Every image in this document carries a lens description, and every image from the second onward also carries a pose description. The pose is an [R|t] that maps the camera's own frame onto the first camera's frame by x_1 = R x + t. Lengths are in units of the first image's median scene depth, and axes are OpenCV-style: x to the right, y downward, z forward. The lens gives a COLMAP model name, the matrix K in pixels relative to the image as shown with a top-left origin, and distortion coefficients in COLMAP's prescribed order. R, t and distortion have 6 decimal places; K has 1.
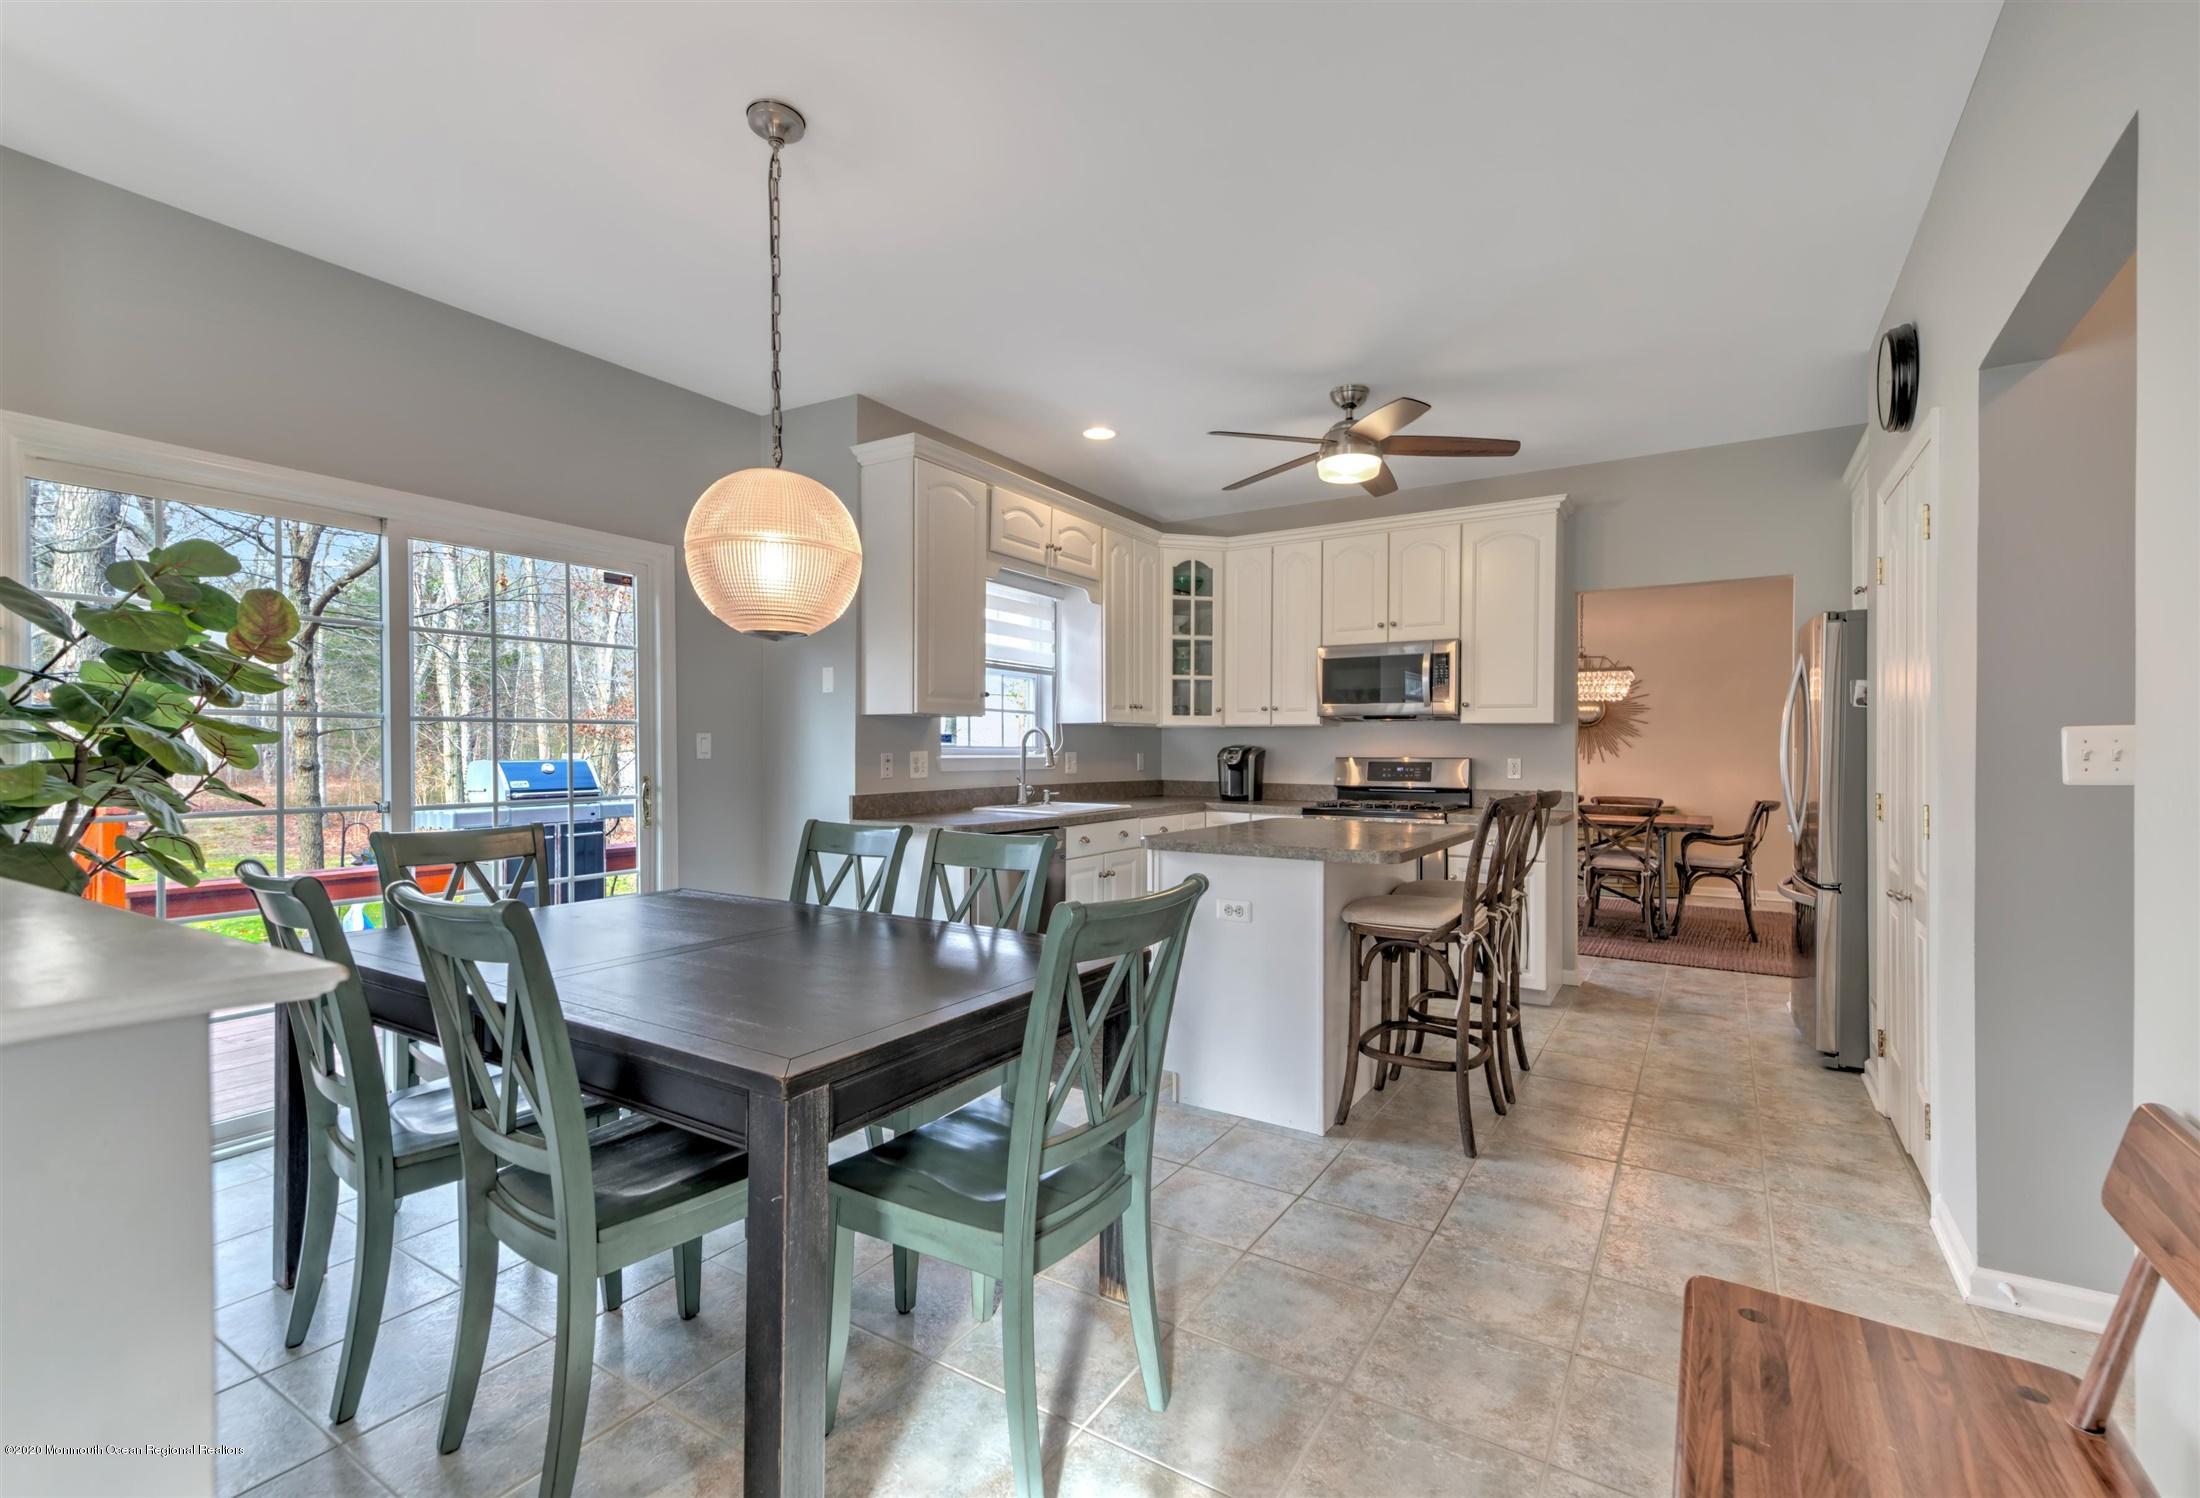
lens RADIAL K [[958.5, 0, 1100.0], [0, 958.5, 749.0], [0, 0, 1]] dist [0.000630, 0.000098]
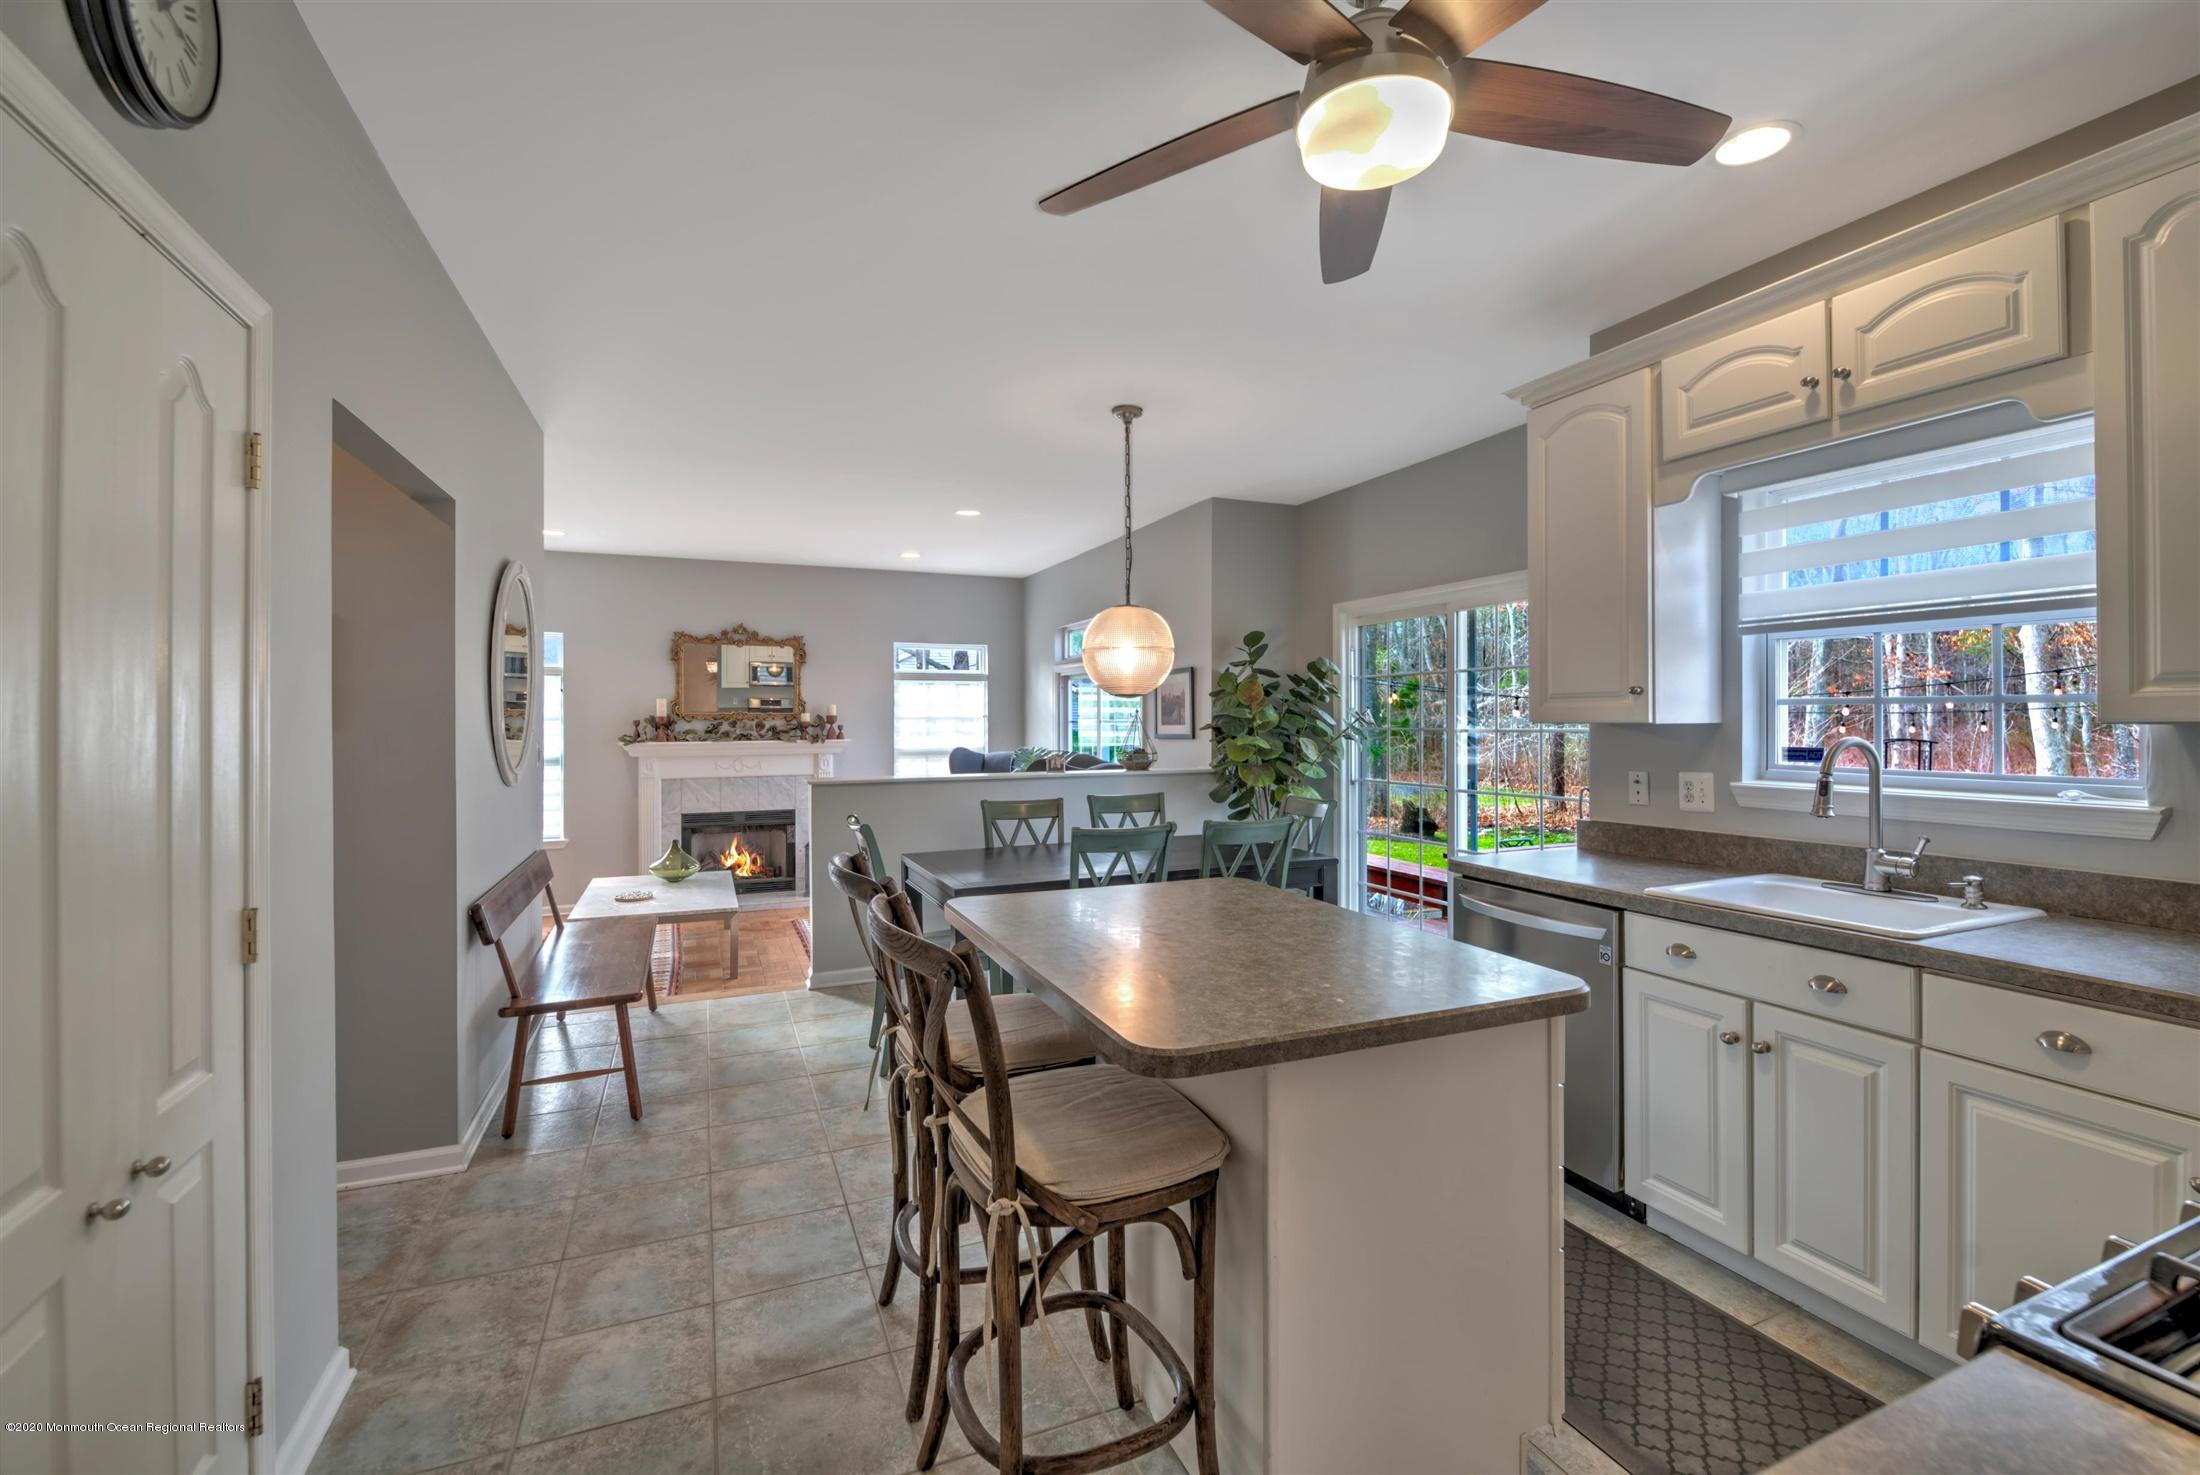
lens RADIAL K [[950.6, 0, 1109.3], [0, 950.6, 703.4], [0, 0, 1]] dist [0.001426, -0.007188]
pose [[-0.561210, -0.015250, -0.827533, 0.506089], [0.002817, 0.999789, -0.020334, -0.028317], [0.827669, -0.013743, -0.561049, 0.862711]]
